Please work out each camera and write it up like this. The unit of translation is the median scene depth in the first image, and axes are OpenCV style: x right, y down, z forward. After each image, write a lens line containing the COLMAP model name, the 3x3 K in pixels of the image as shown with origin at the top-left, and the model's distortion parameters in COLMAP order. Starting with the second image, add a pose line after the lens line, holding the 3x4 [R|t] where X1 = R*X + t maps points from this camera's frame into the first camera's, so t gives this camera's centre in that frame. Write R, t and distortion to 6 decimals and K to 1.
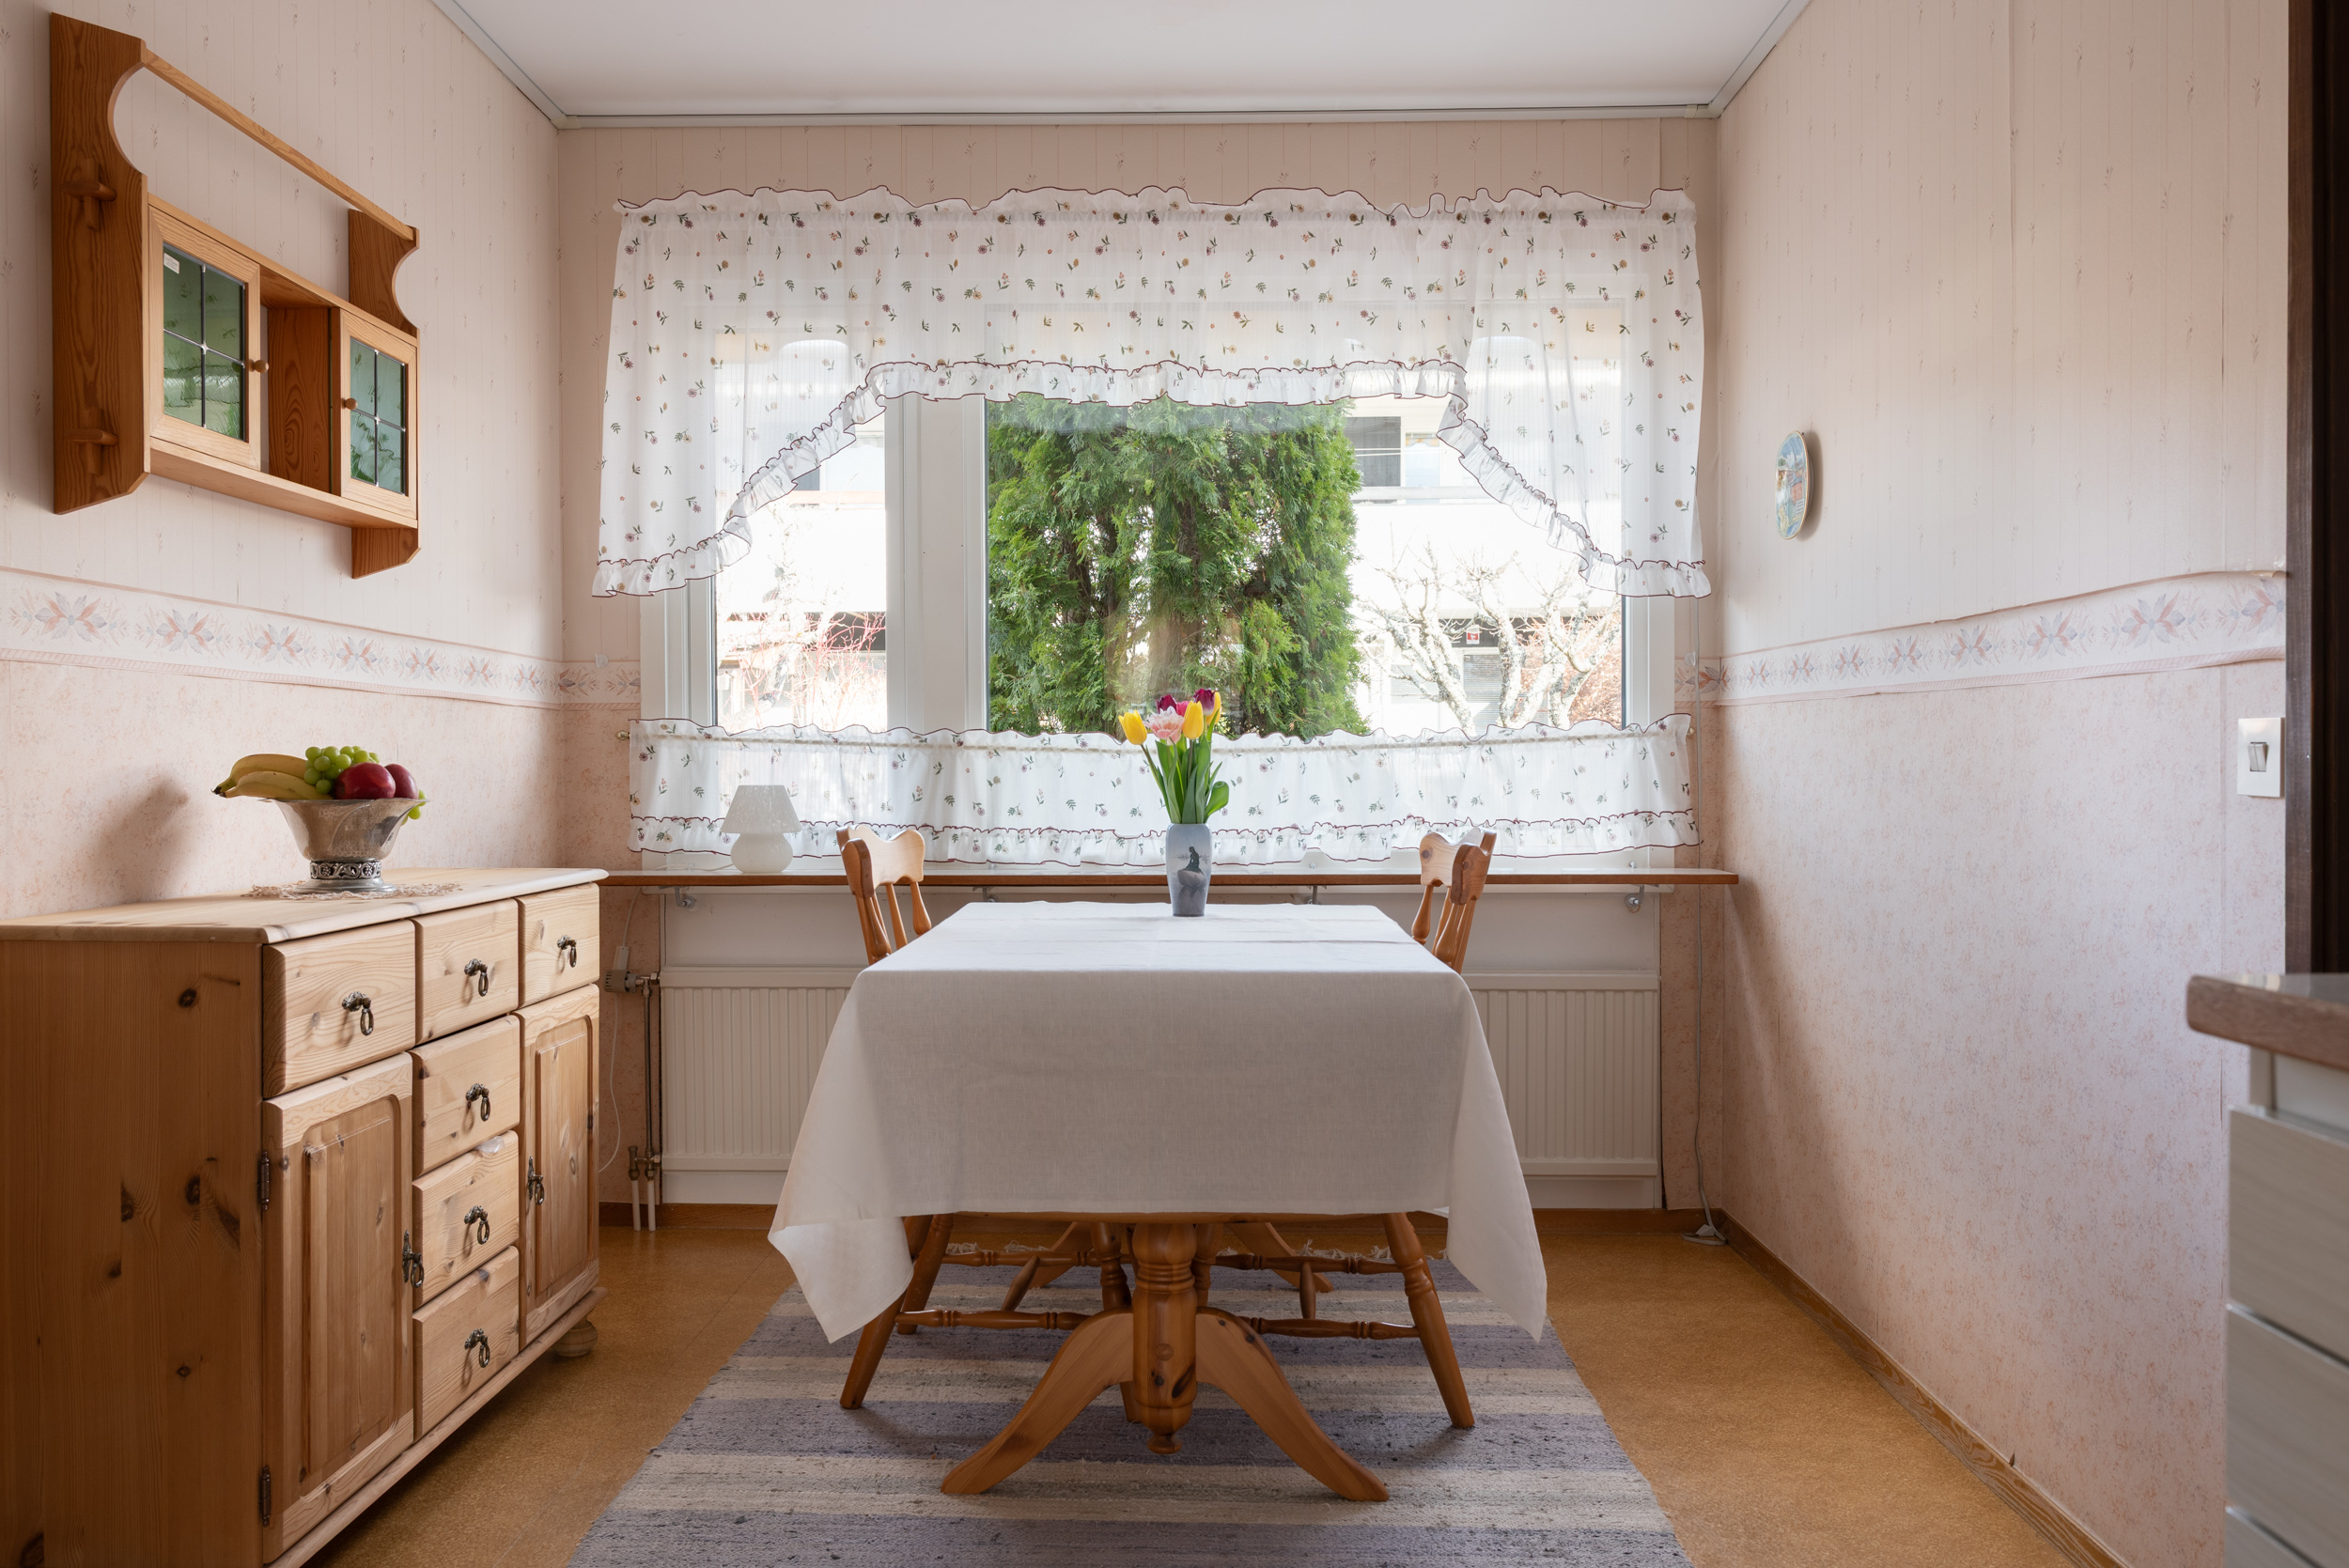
lens RADIAL K [[1645.5, 0, 1173.7], [0, 1645.5, 796.0], [0, 0, 1]] dist [-0.007343, -0.003605]
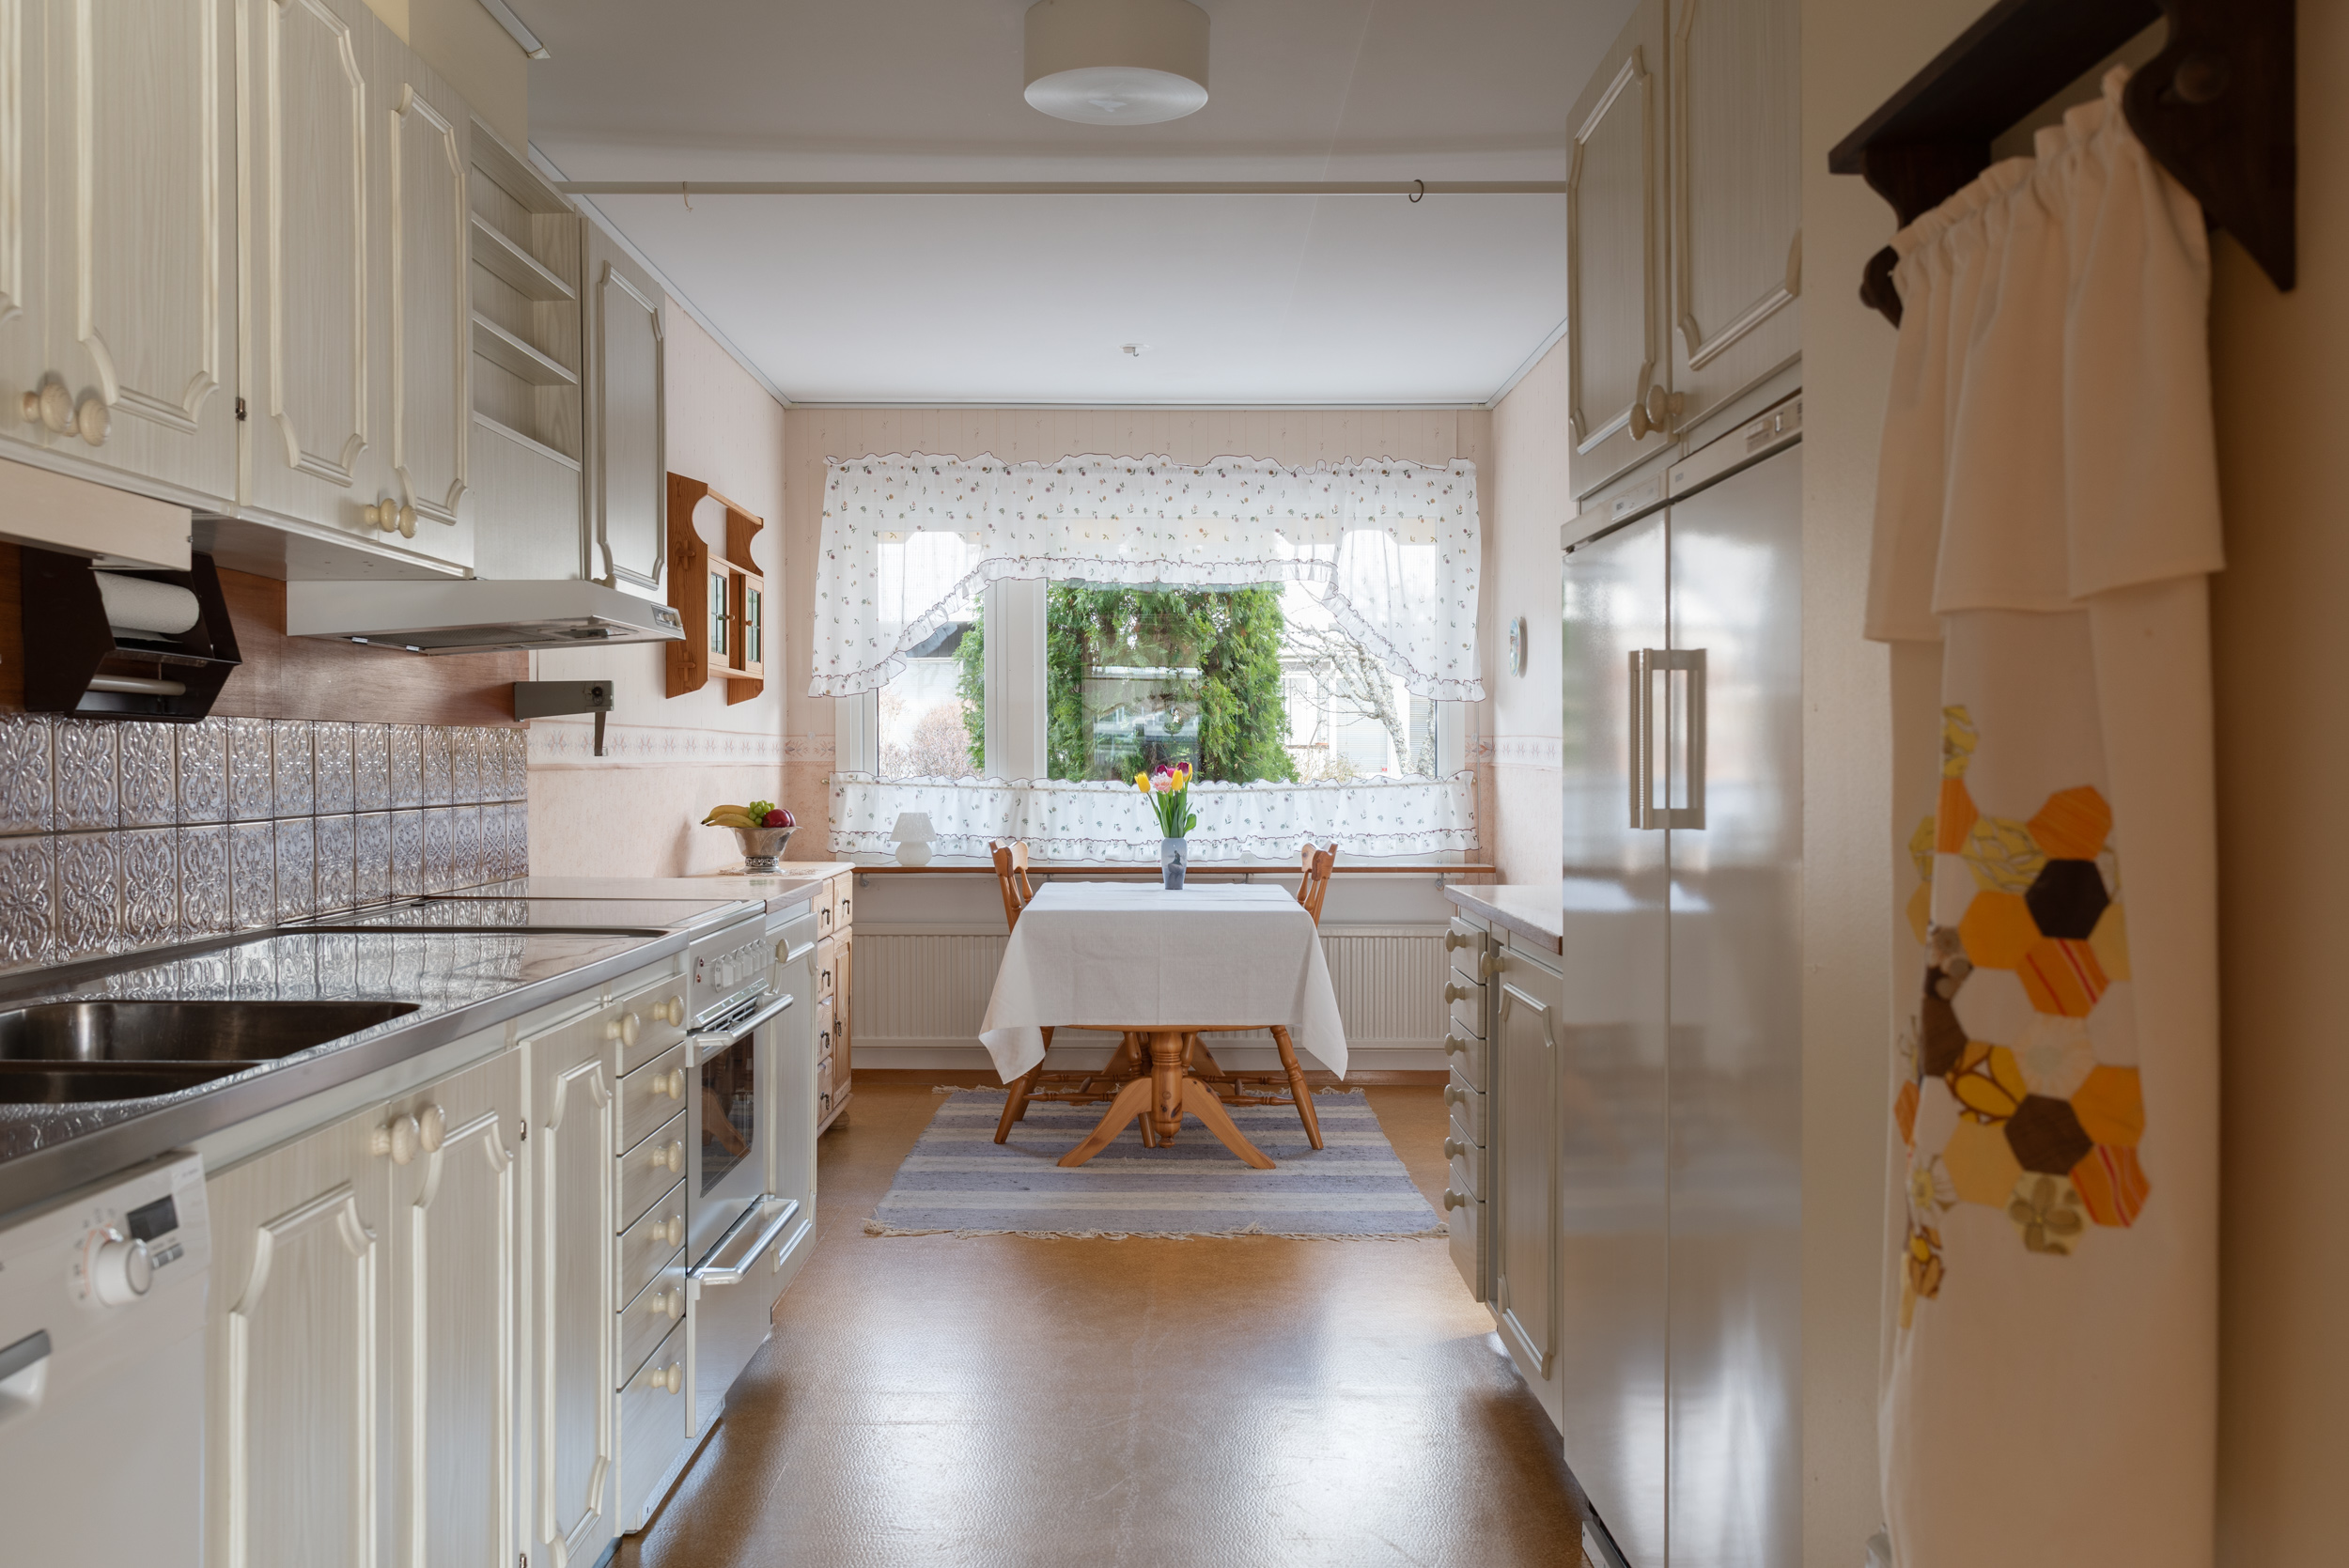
lens RADIAL K [[2152.1, 0, 1169.4], [0, 2152.1, 773.2], [0, 0, 1]] dist [-0.014938, 0.000000]
pose [[0.999504, 0.002757, 0.031368, -0.061147], [-0.002695, 0.999994, -0.002030, -0.042555], [-0.031374, 0.001944, 0.999506, -1.172835]]
